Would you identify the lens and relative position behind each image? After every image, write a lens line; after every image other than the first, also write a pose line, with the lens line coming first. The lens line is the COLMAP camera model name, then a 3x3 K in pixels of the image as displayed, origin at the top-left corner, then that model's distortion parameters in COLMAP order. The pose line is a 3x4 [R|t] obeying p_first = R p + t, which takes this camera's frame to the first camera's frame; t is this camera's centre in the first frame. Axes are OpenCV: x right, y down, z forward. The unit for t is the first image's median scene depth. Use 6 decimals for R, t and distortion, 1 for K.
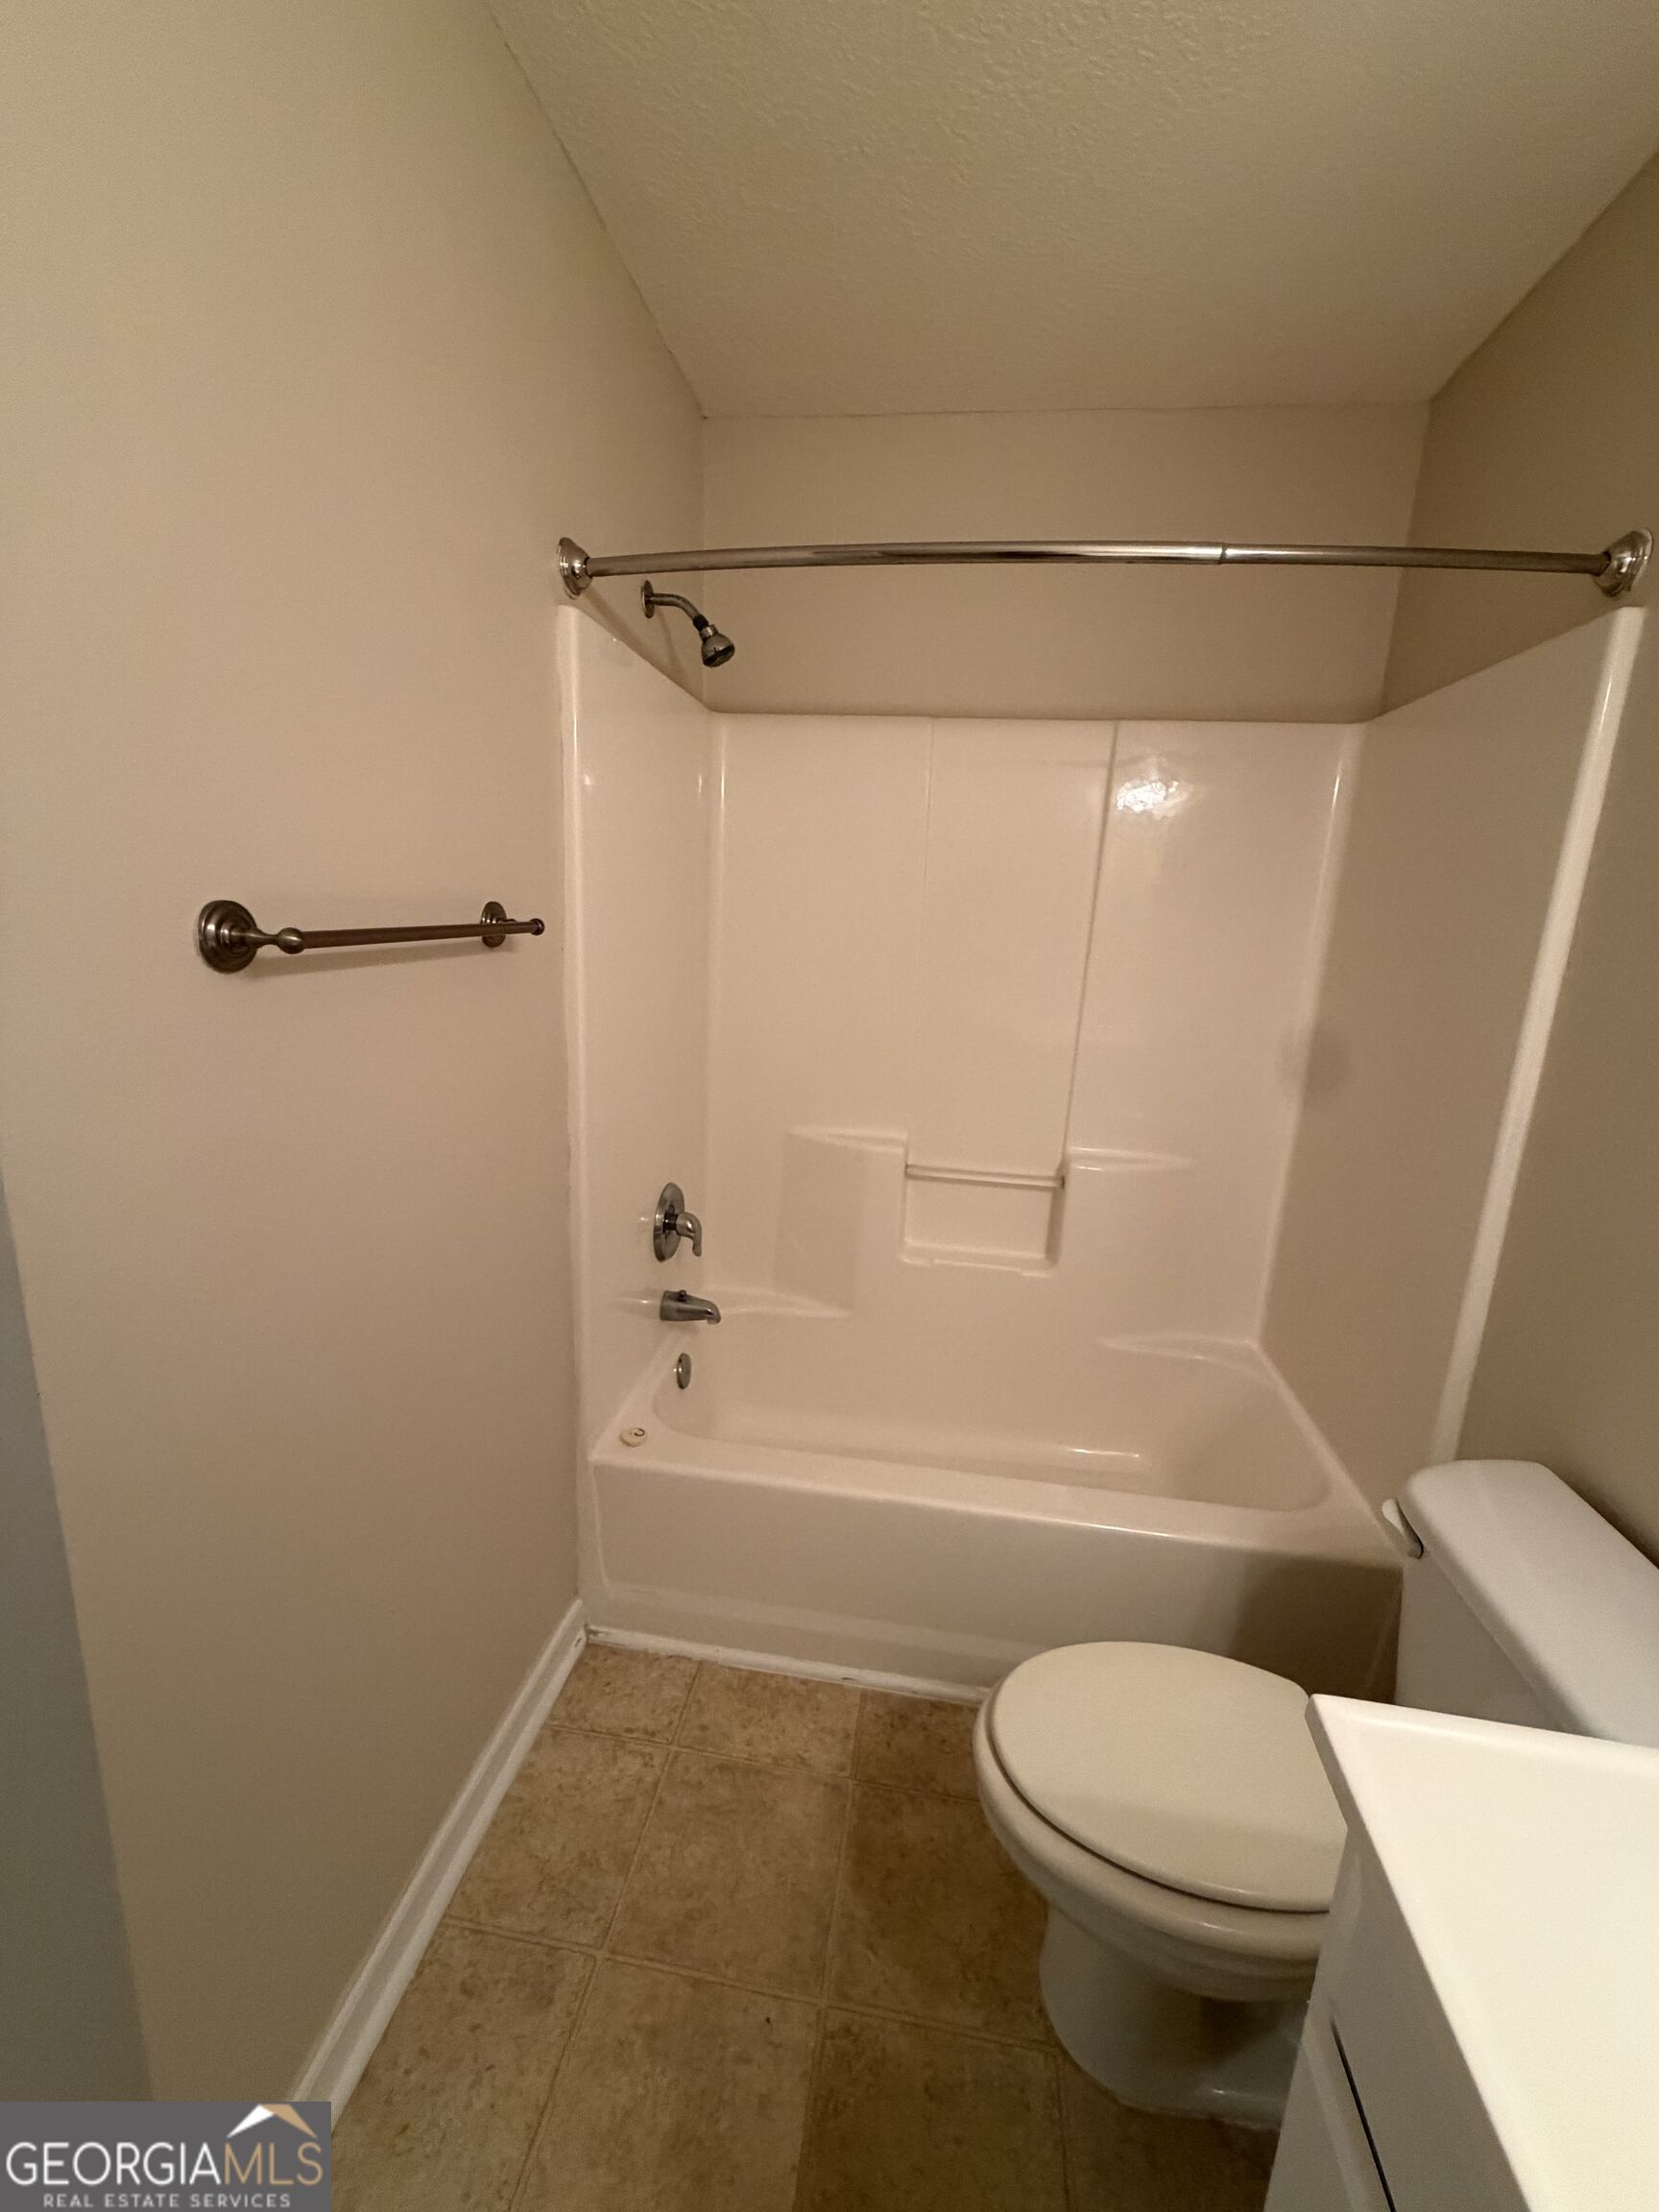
lens RADIAL K [[880.1, 0, 828.3], [0, 880.1, 1101.2], [0, 0, 1]] dist [-0.001117, 0.000668]
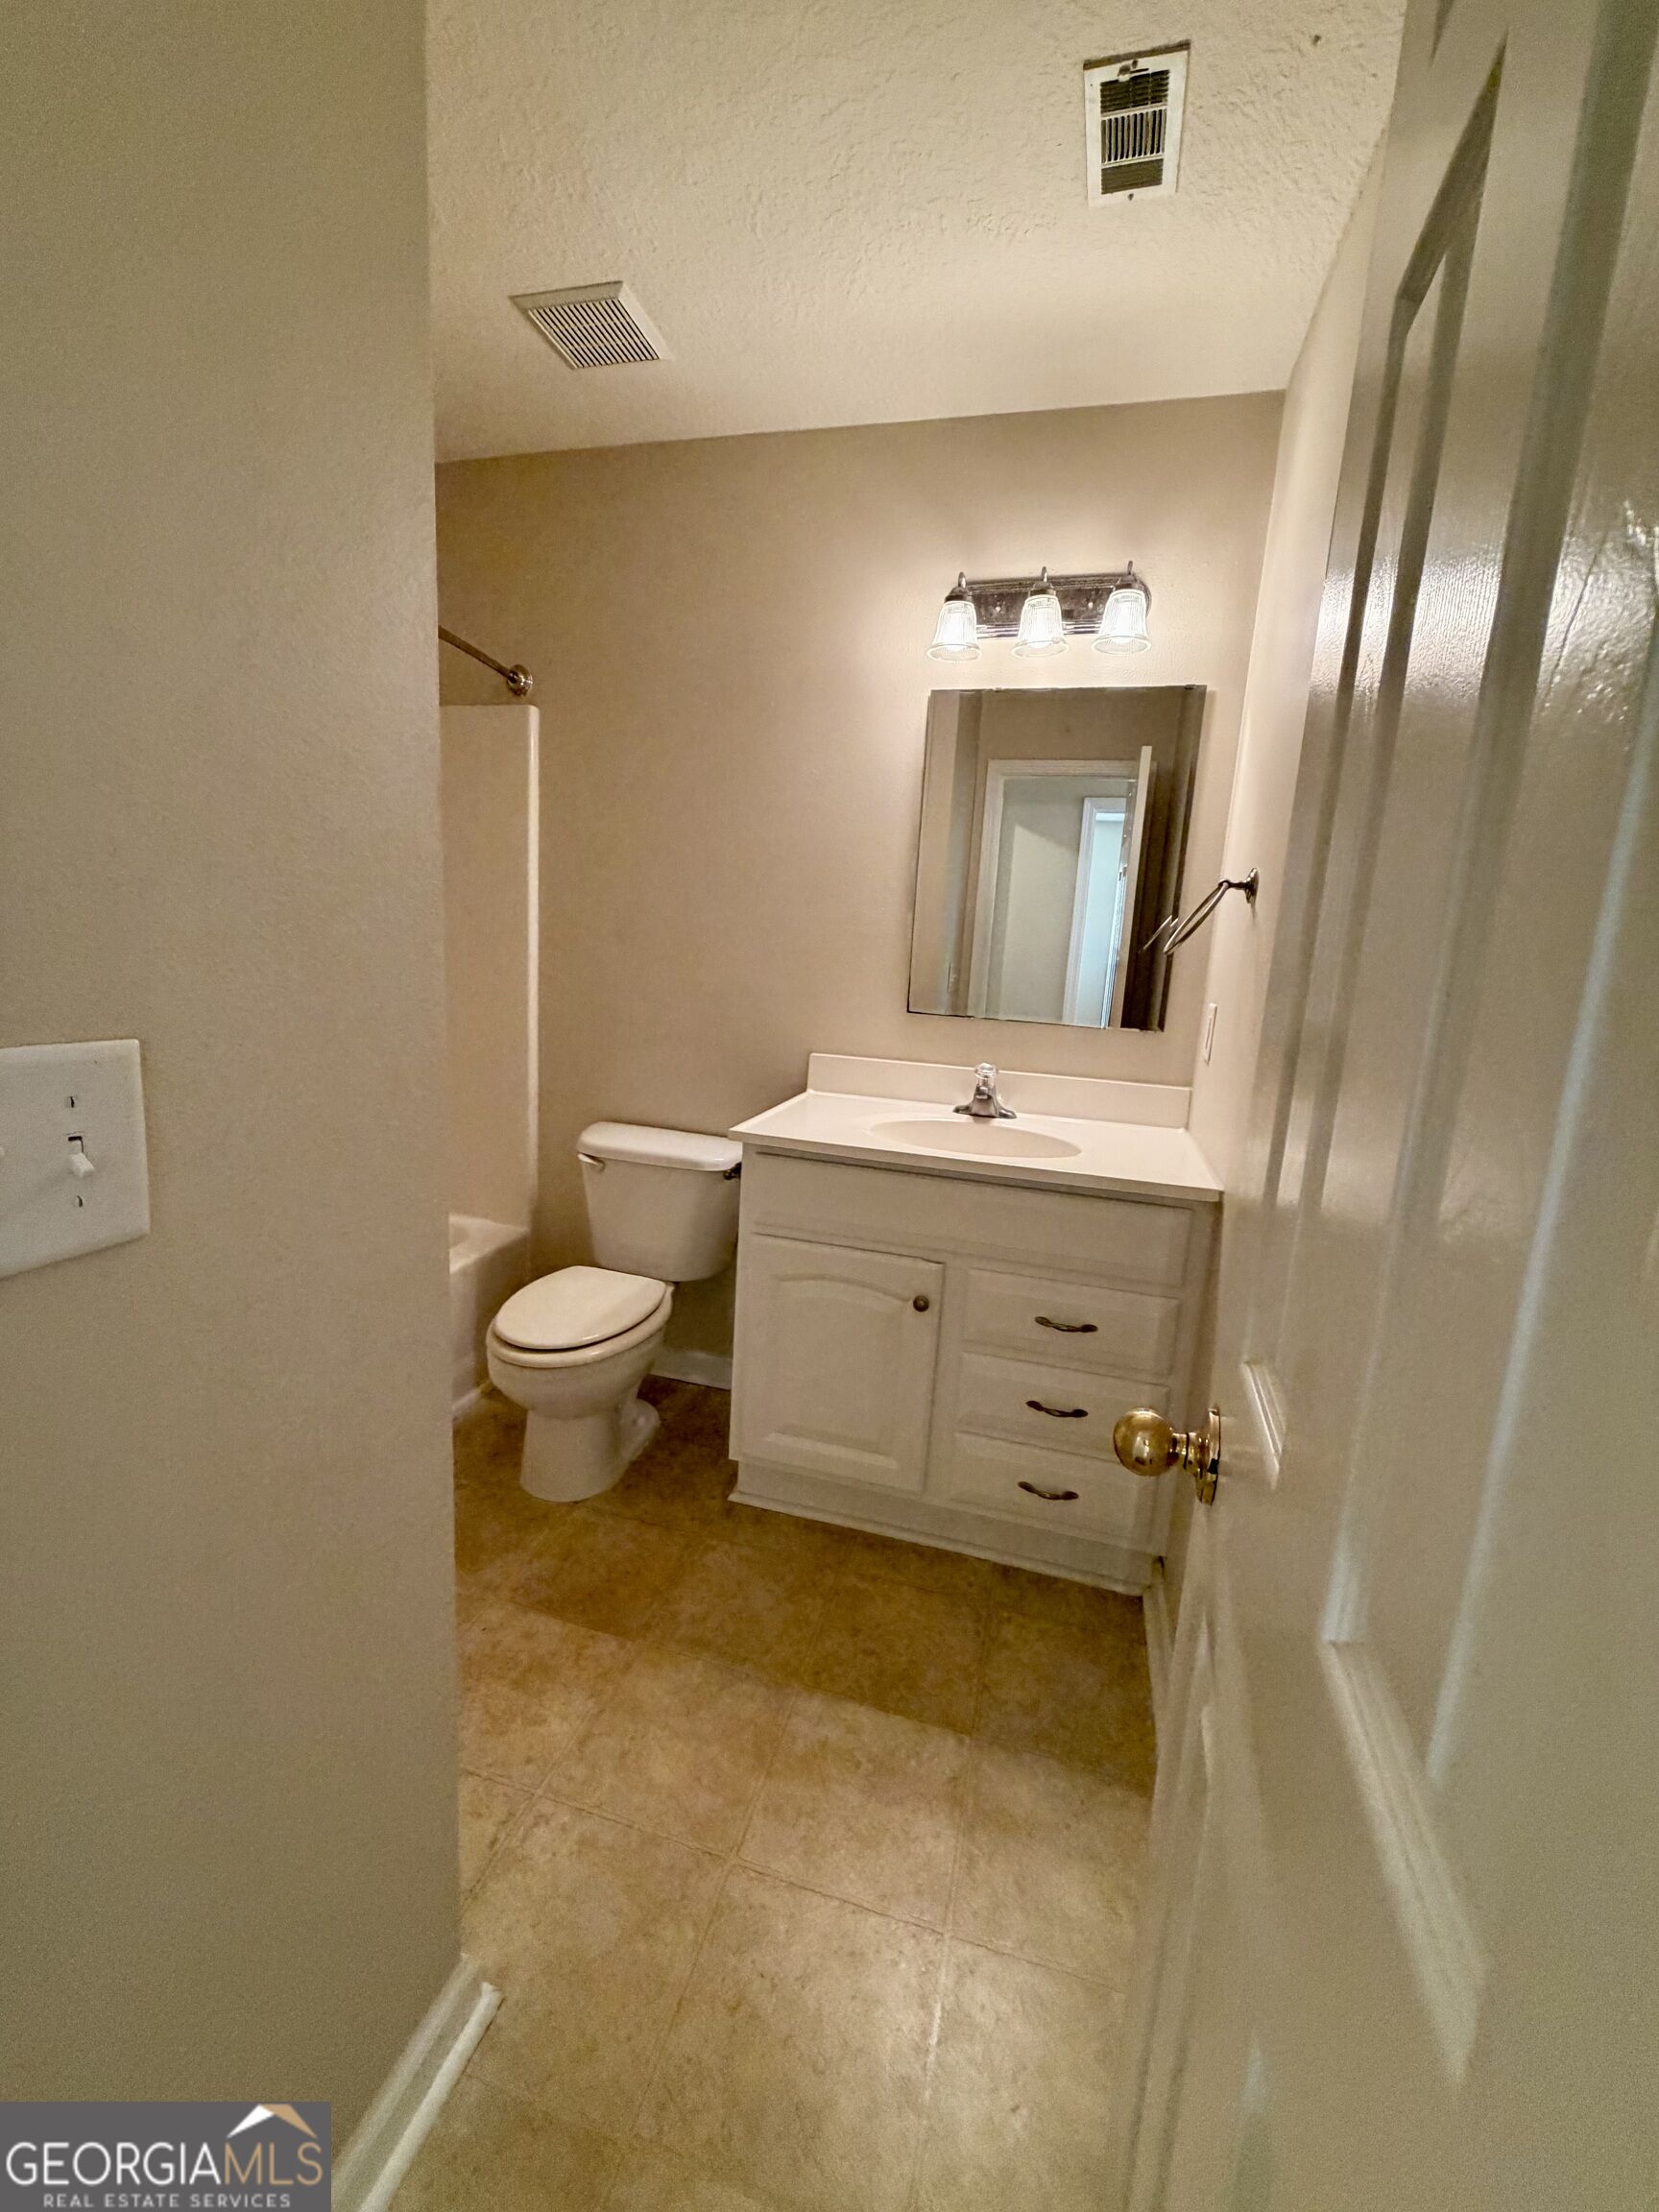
lens RADIAL K [[880.1, 0, 833.0], [0, 880.1, 1099.6], [0, 0, 1]] dist [-0.001117, 0.000668]
pose [[0.129394, -0.210715, 0.968946, -1.000537], [0.164160, 0.968229, 0.188637, 0.047371], [-0.977910, 0.134654, 0.159874, 0.098937]]
